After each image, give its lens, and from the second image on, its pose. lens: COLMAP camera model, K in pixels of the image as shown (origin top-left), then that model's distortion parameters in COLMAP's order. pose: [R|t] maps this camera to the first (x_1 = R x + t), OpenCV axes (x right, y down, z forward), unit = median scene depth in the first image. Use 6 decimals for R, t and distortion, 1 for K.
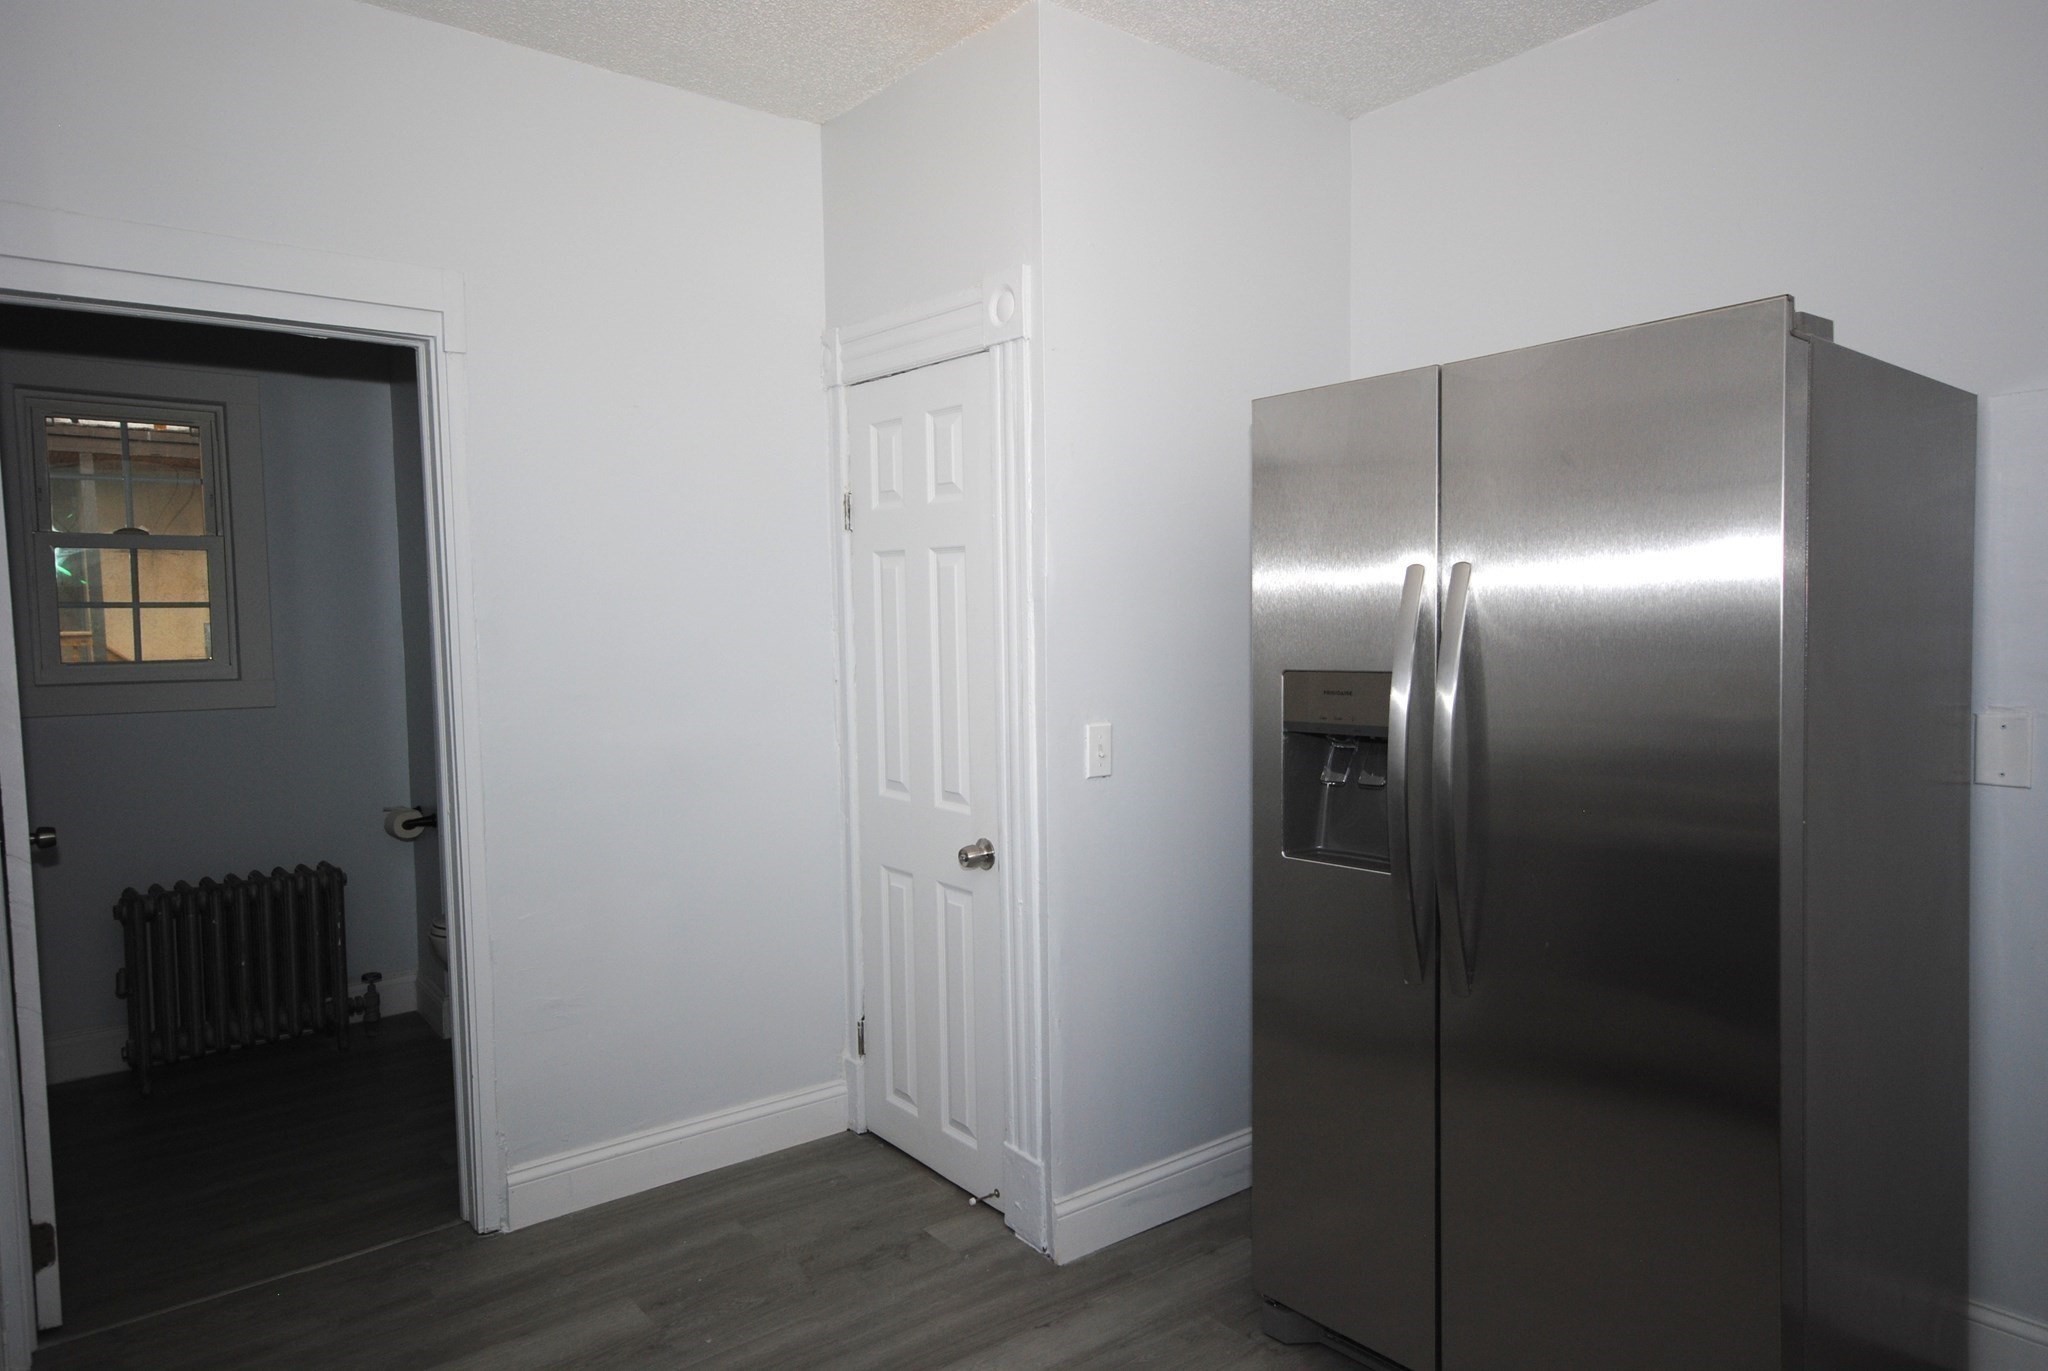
lens RADIAL K [[1272.1, 0, 1028.2], [0, 1272.1, 675.4], [0, 0, 1]] dist [0.001863, 0.001013]
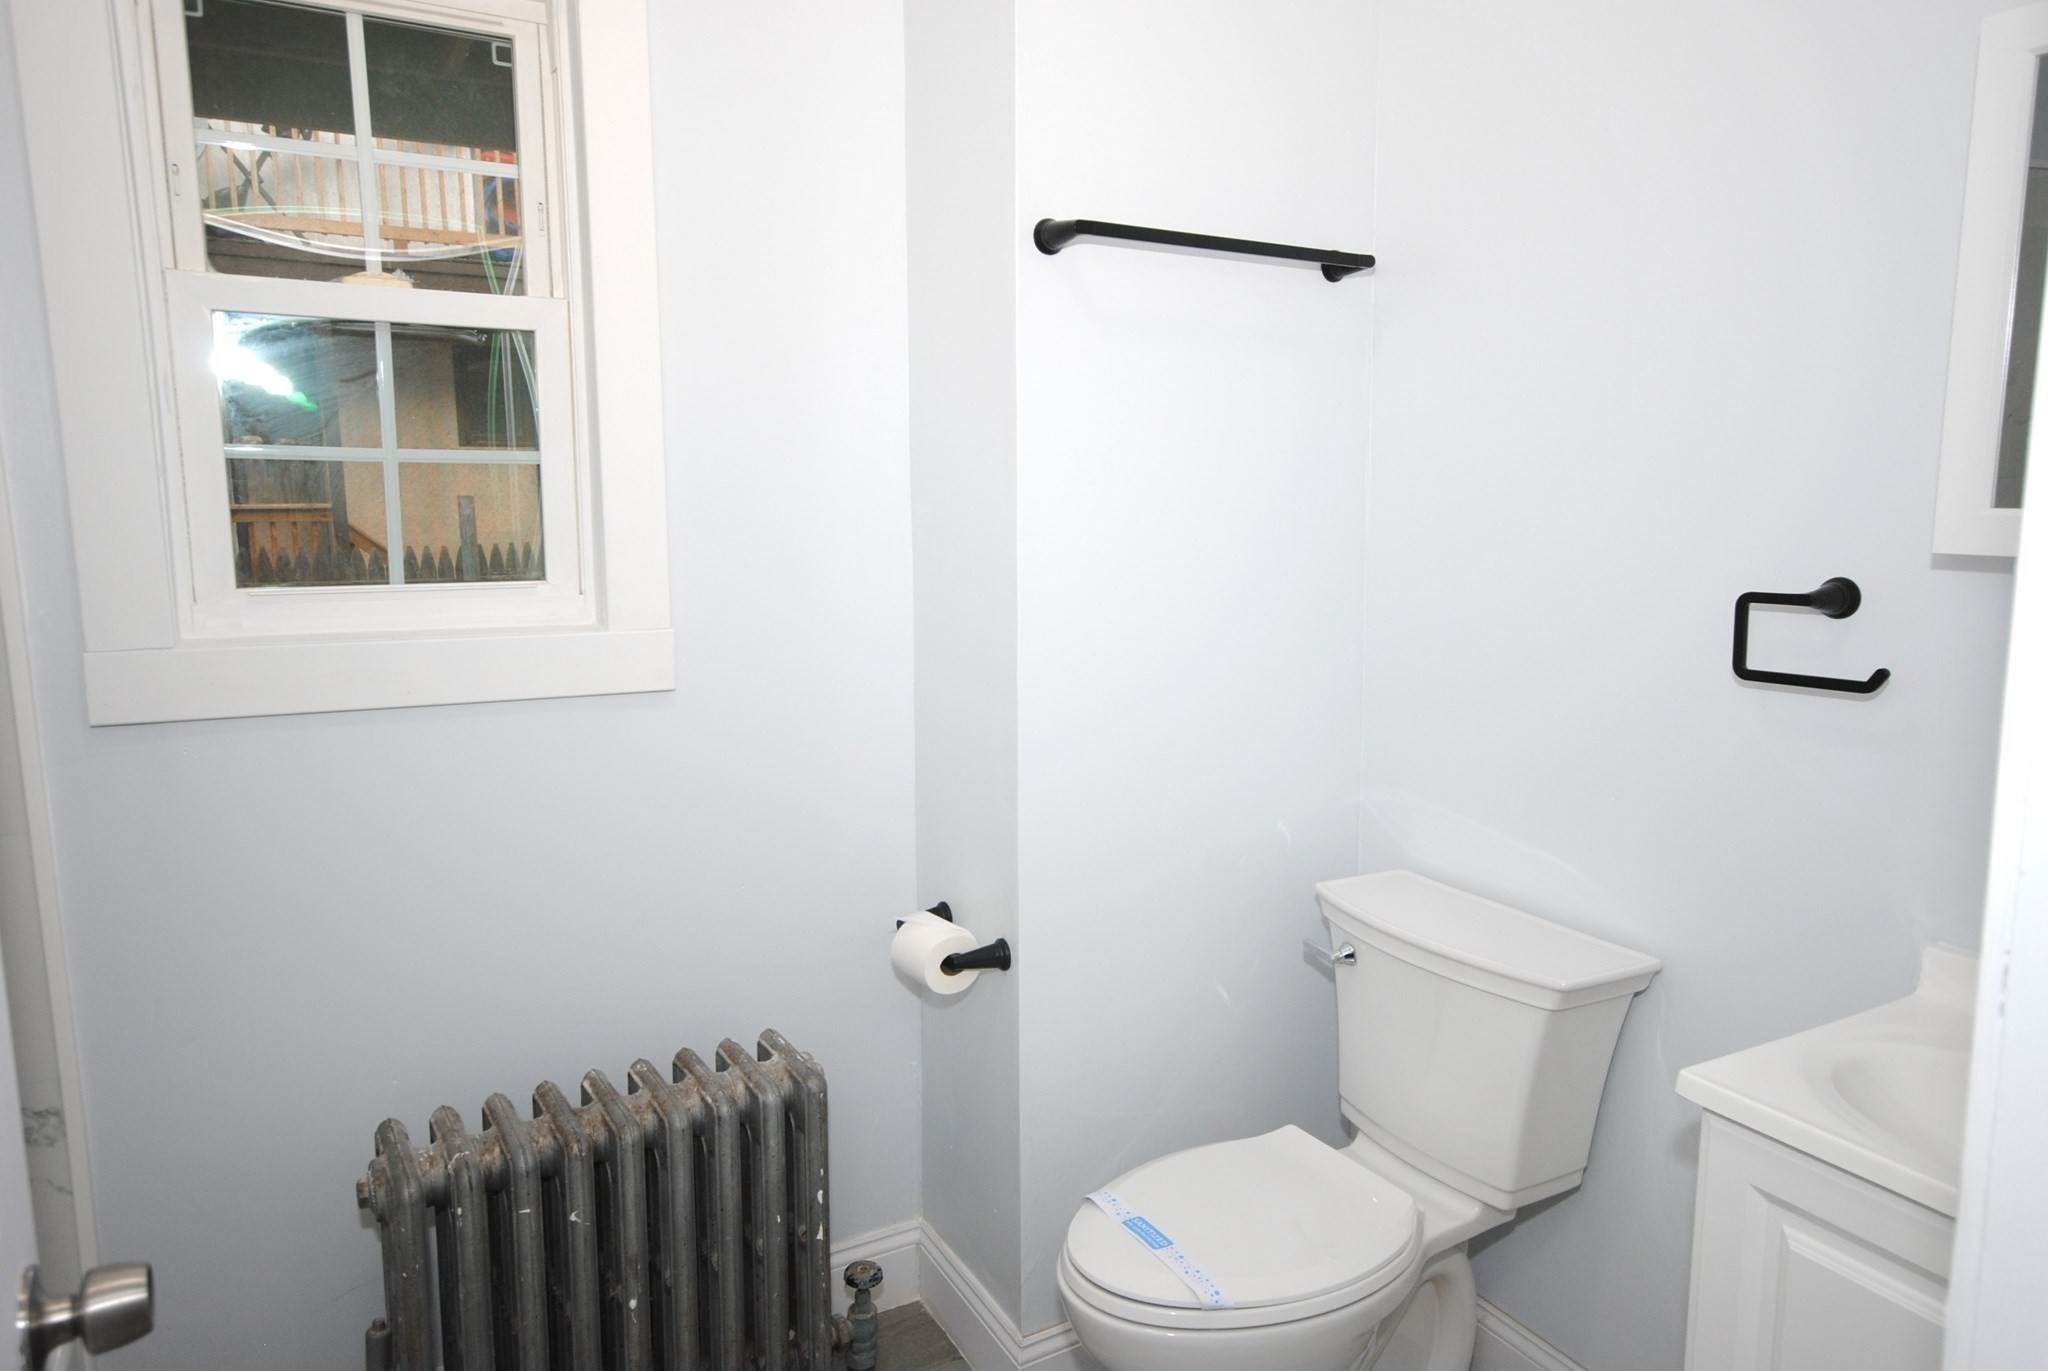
lens RADIAL K [[1272.1, 0, 1021.9], [0, 1272.1, 693.7], [0, 0, 1]] dist [0.001863, 0.001013]
pose [[0.988859, 0.045344, -0.141781, -0.416430], [-0.030708, 0.994127, 0.103769, -0.028288], [0.145654, -0.098260, 0.984444, 0.588136]]
